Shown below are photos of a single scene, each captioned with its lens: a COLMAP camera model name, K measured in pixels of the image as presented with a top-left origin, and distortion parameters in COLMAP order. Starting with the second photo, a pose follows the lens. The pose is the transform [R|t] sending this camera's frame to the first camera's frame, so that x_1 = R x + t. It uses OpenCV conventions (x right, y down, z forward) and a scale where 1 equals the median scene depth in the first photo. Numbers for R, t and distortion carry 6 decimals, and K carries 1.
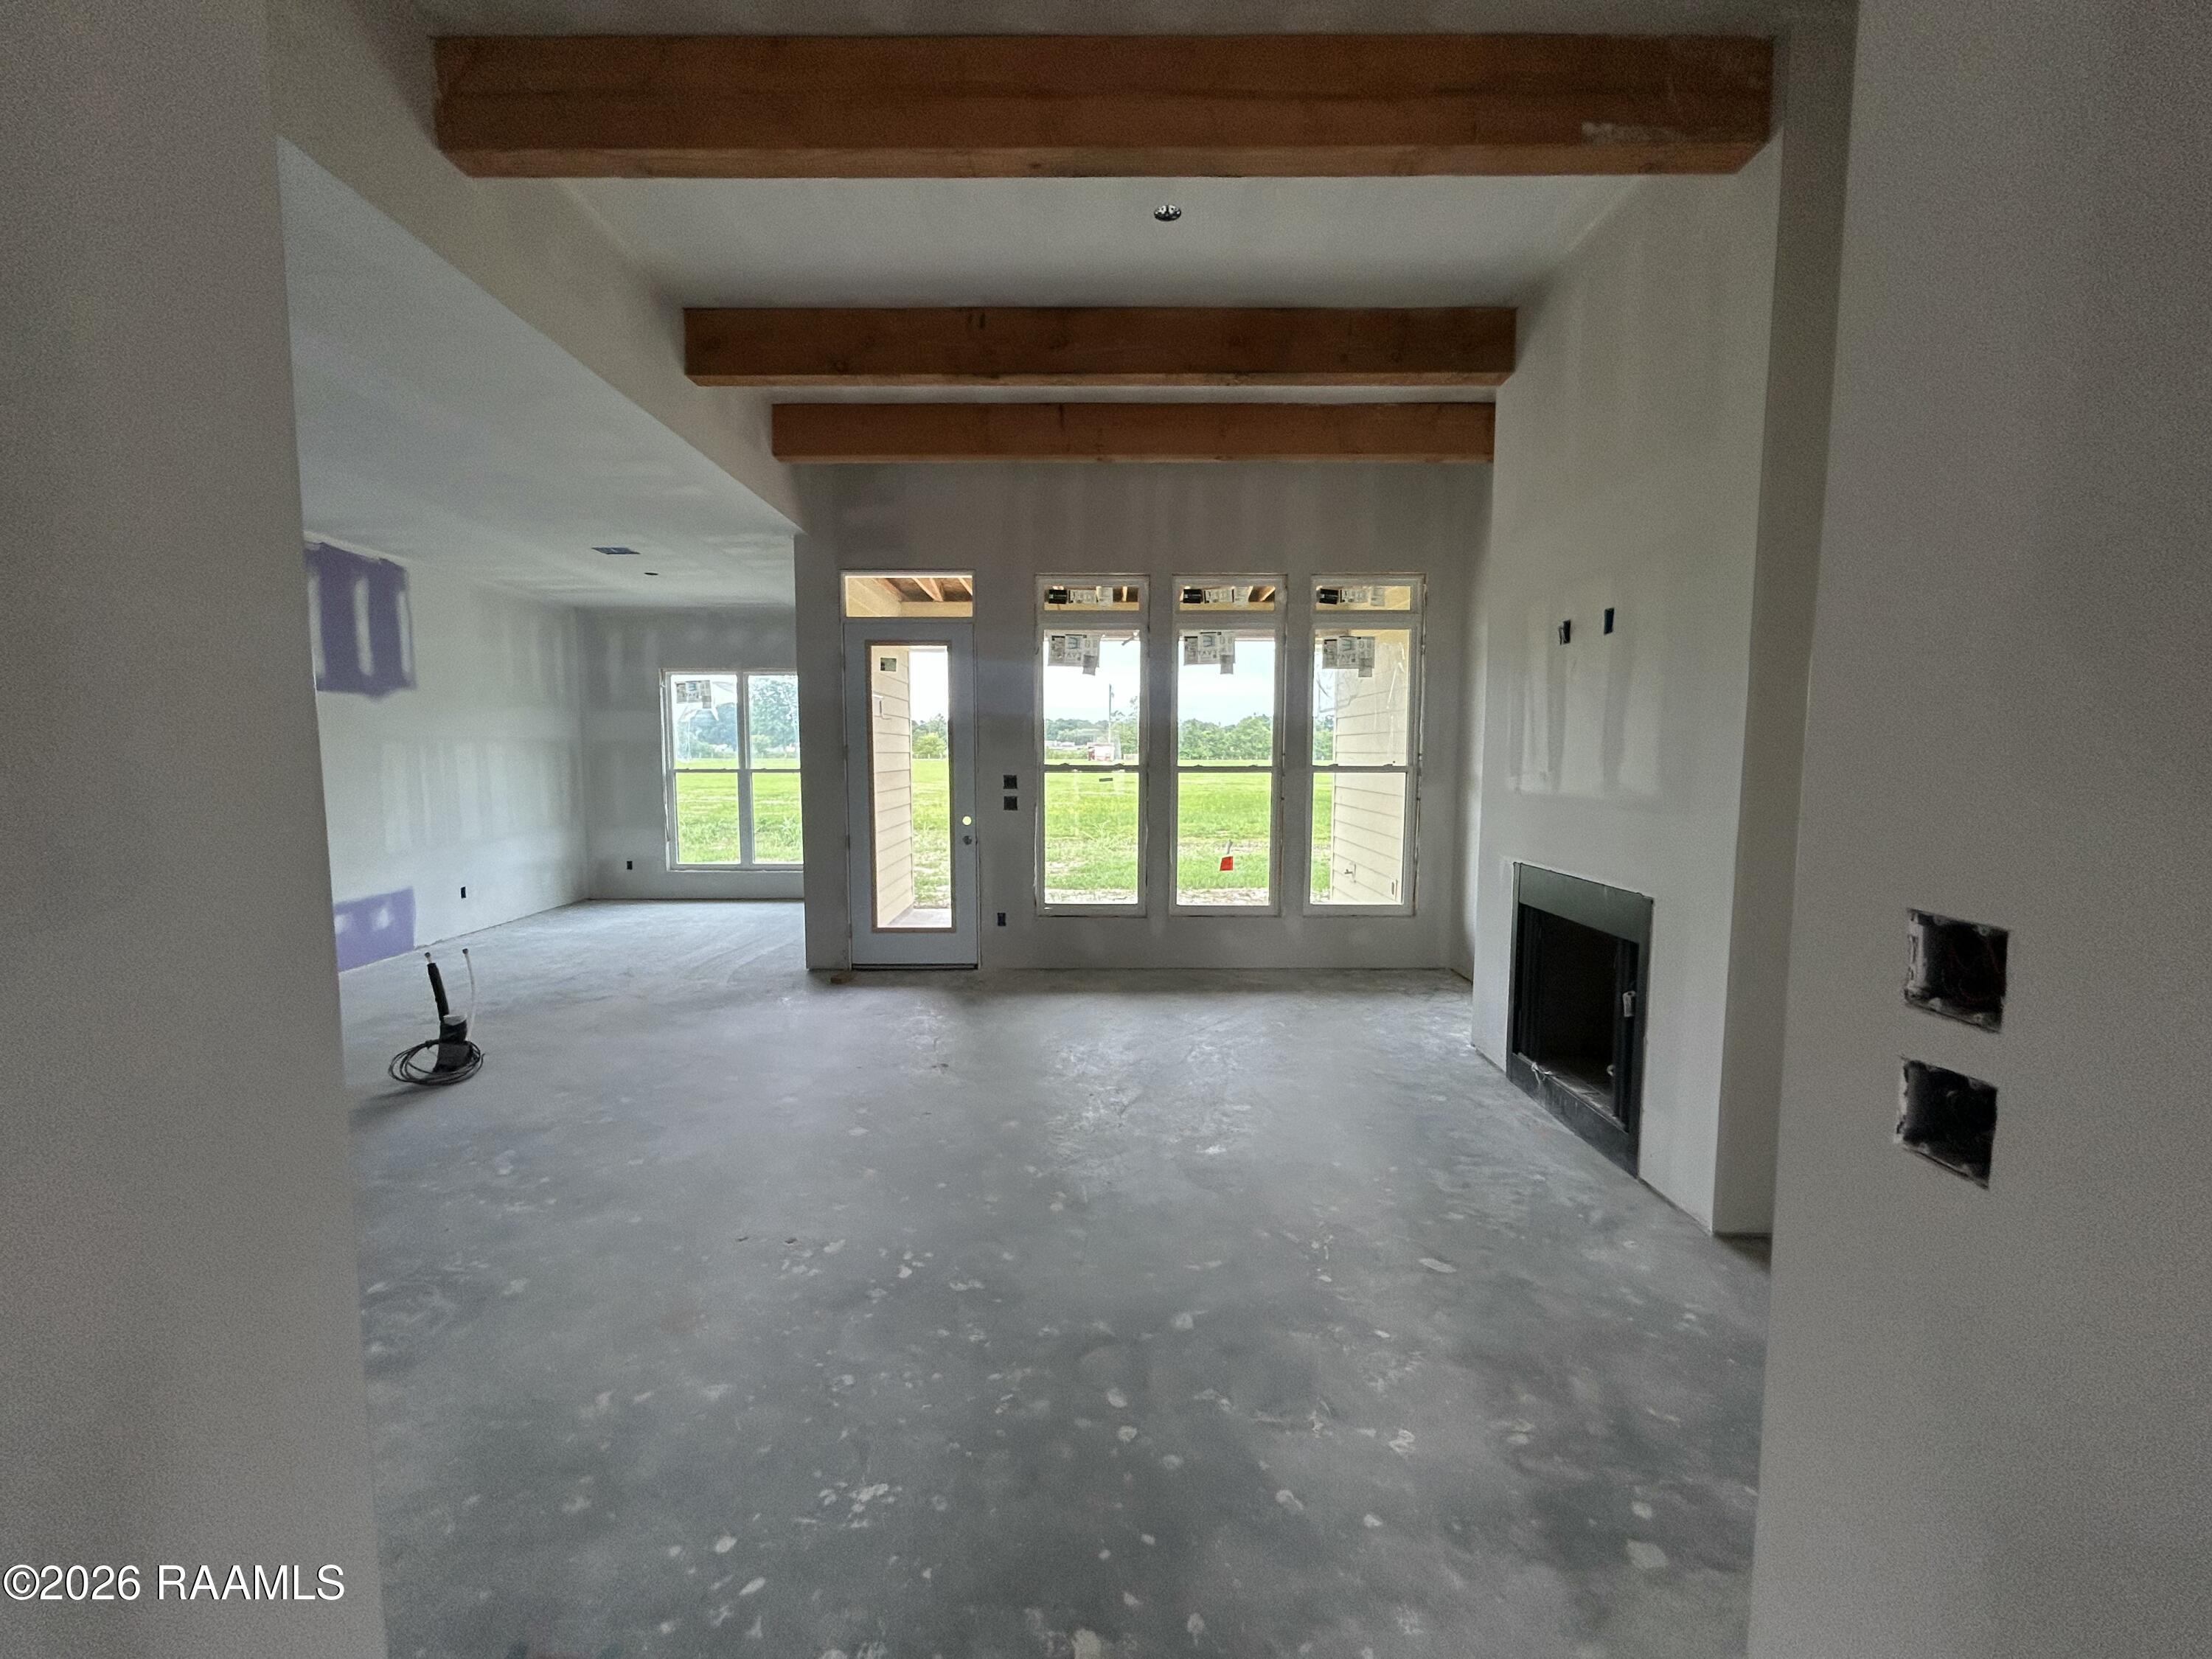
lens RADIAL K [[892.3, 0, 1096.7], [0, 892.3, 832.4], [0, 0, 1]] dist [-0.000230, -0.000136]
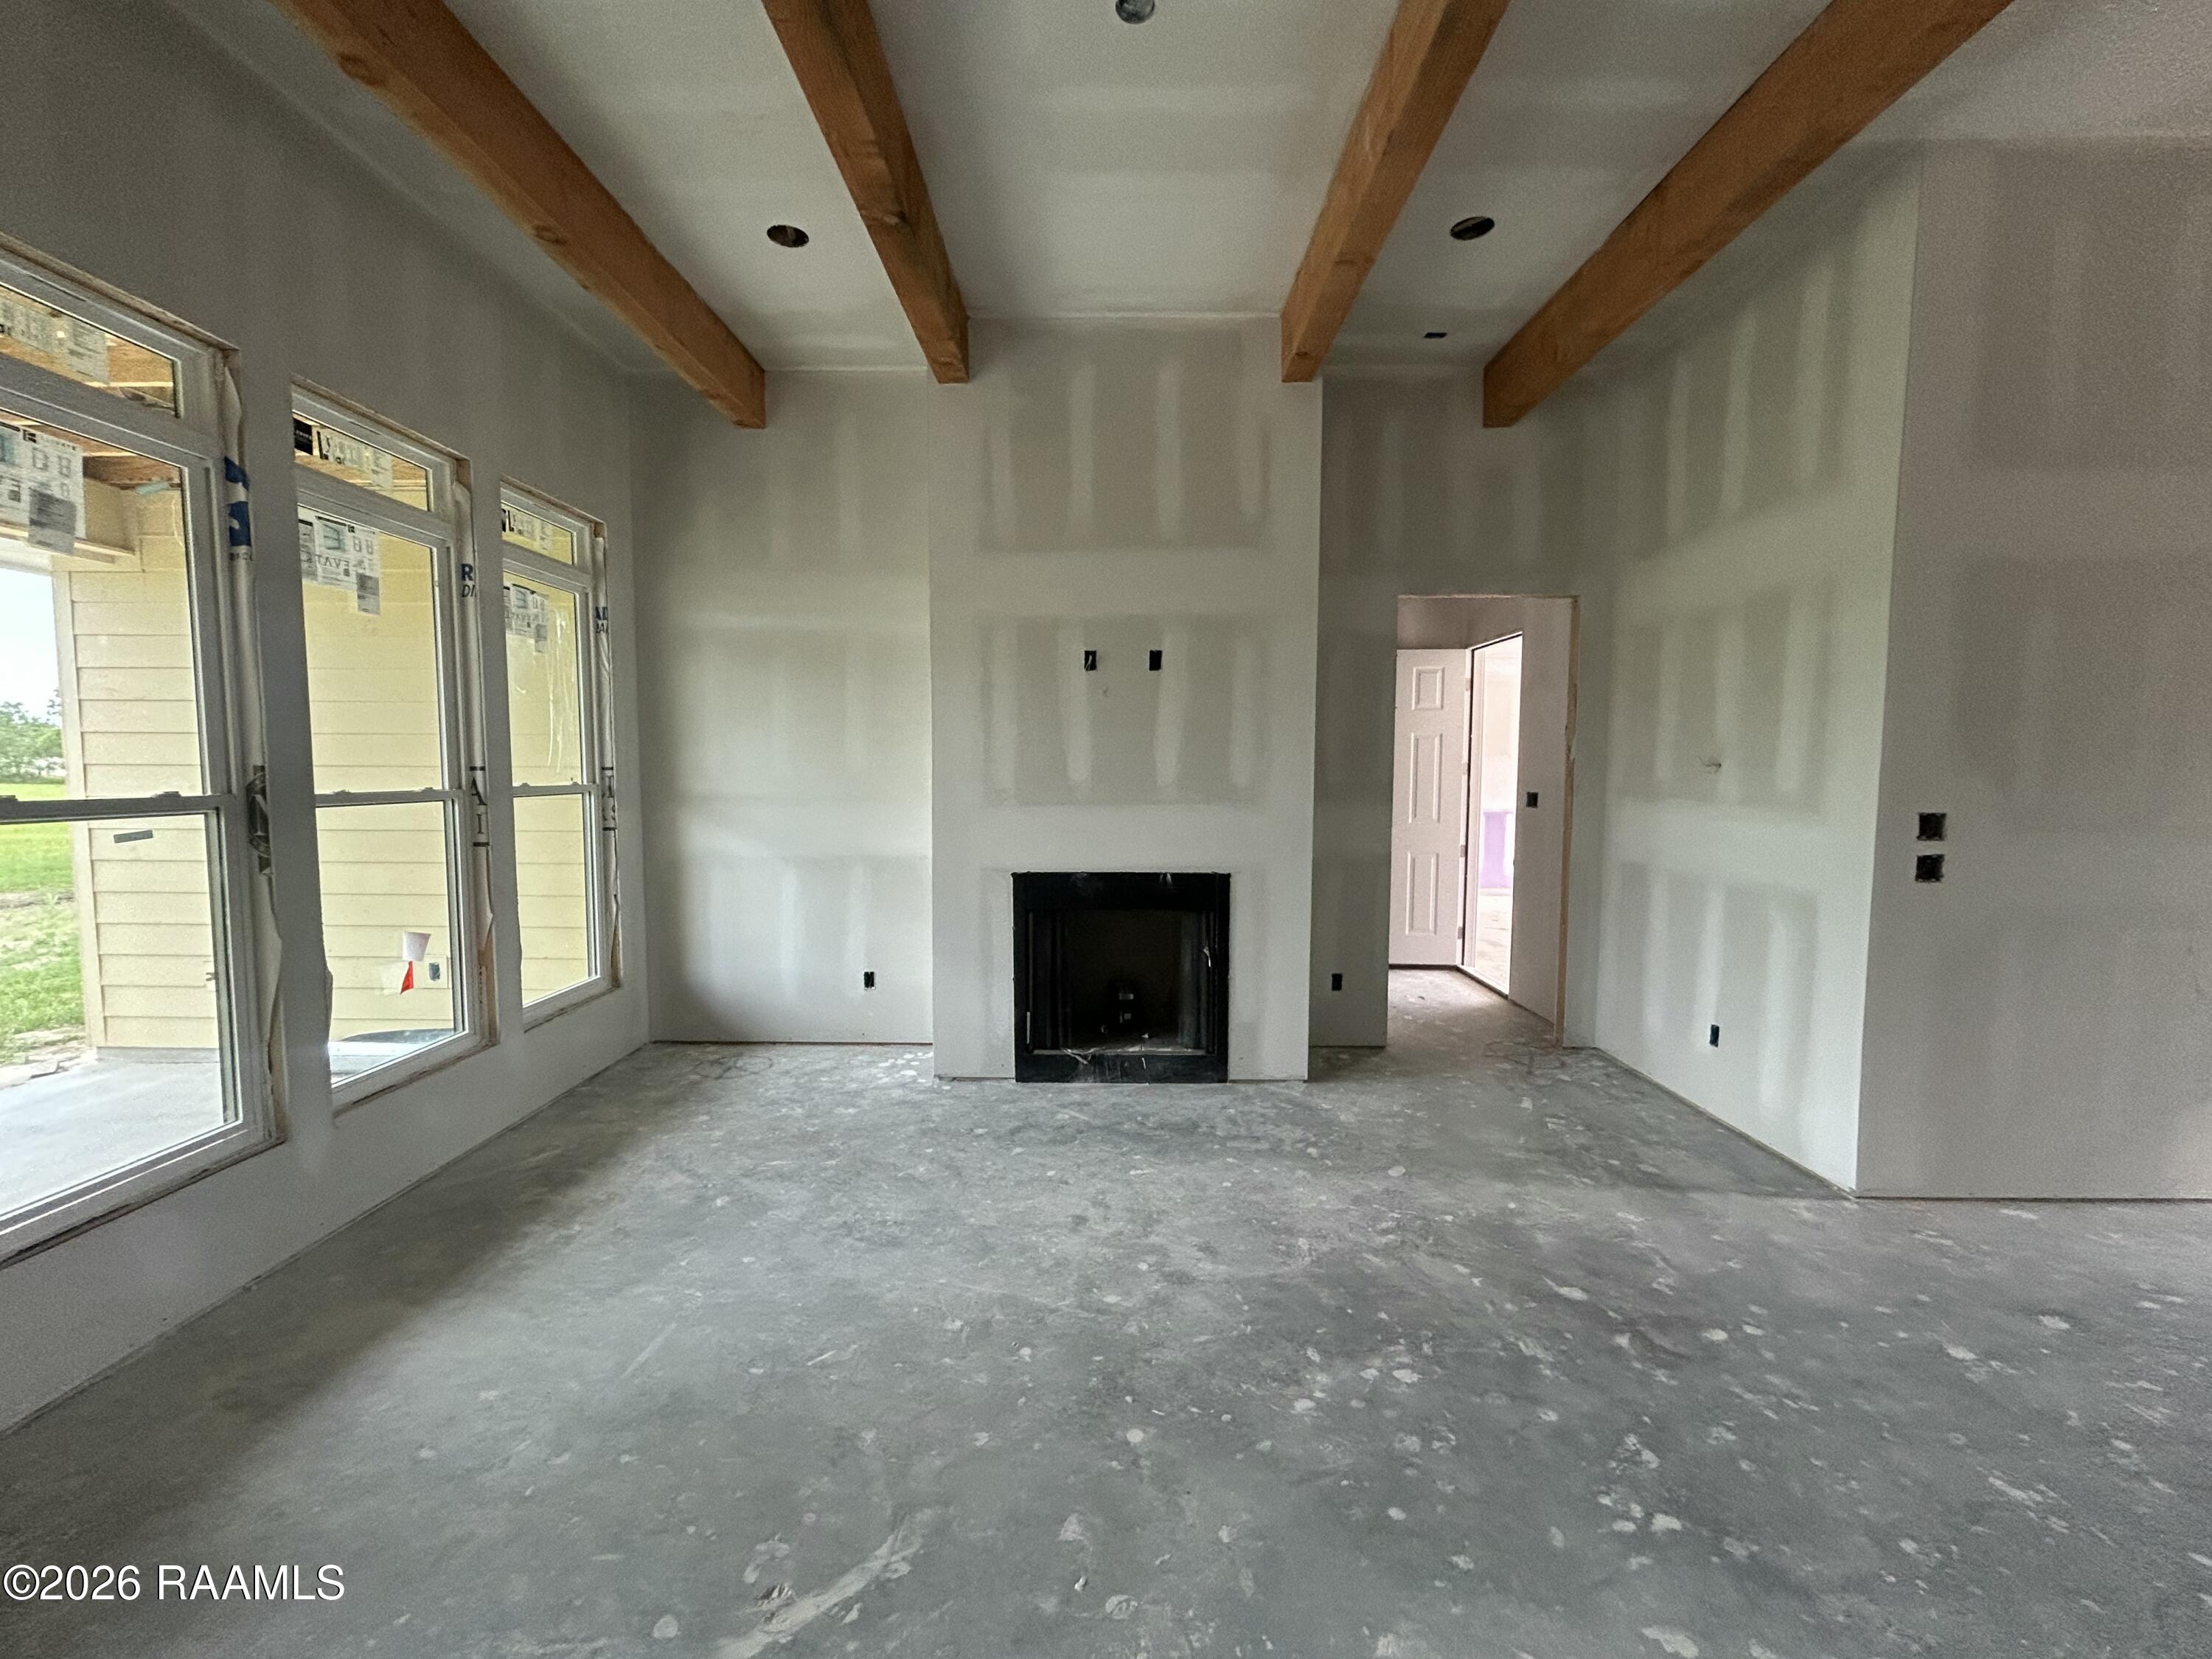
lens RADIAL K [[892.3, 0, 1096.7], [0, 892.3, 832.4], [0, 0, 1]] dist [-0.000230, -0.000136]
pose [[0.016259, -0.072732, 0.997219, -0.523439], [0.088284, 0.993560, 0.071026, -0.073528], [-0.995963, 0.086884, 0.022575, 0.829399]]
